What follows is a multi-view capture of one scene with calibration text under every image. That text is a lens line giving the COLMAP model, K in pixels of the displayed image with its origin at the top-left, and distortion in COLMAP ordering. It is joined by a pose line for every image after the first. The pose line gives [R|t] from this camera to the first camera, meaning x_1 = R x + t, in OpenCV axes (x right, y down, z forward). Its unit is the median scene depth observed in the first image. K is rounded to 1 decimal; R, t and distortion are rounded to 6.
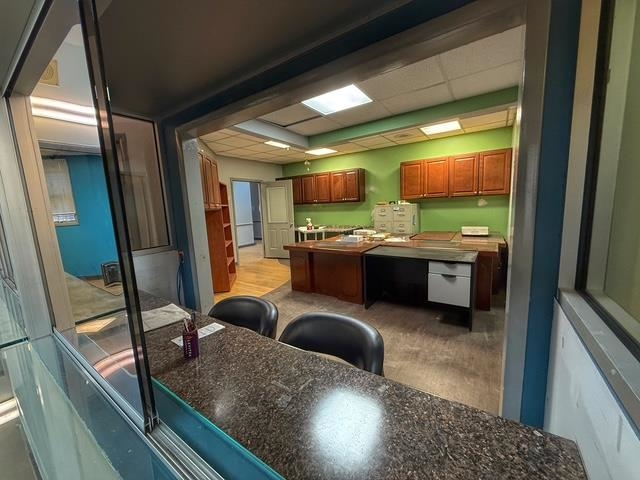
lens RADIAL K [[255.1, 0, 319.5], [0, 255.1, 240.9], [0, 0, 1]] dist [0.000420, -0.000398]
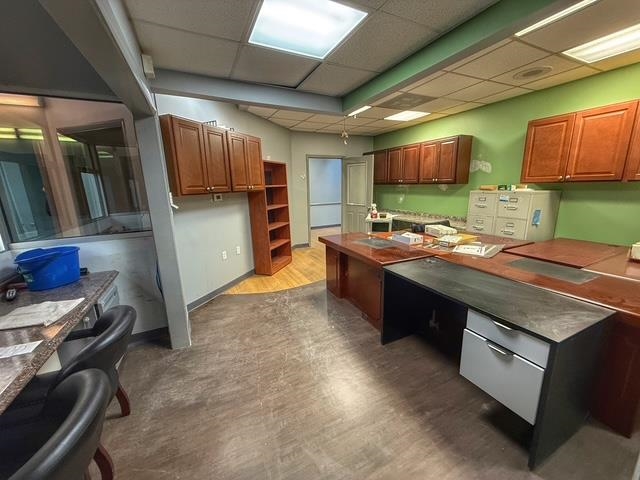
lens RADIAL K [[255.1, 0, 319.9], [0, 255.1, 240.8], [0, 0, 1]] dist [0.000420, -0.000398]
pose [[0.865582, 0.133714, -0.482585, 0.214746], [-0.086065, 0.989075, 0.119682, -0.054481], [0.493316, -0.062061, 0.867633, 0.205014]]
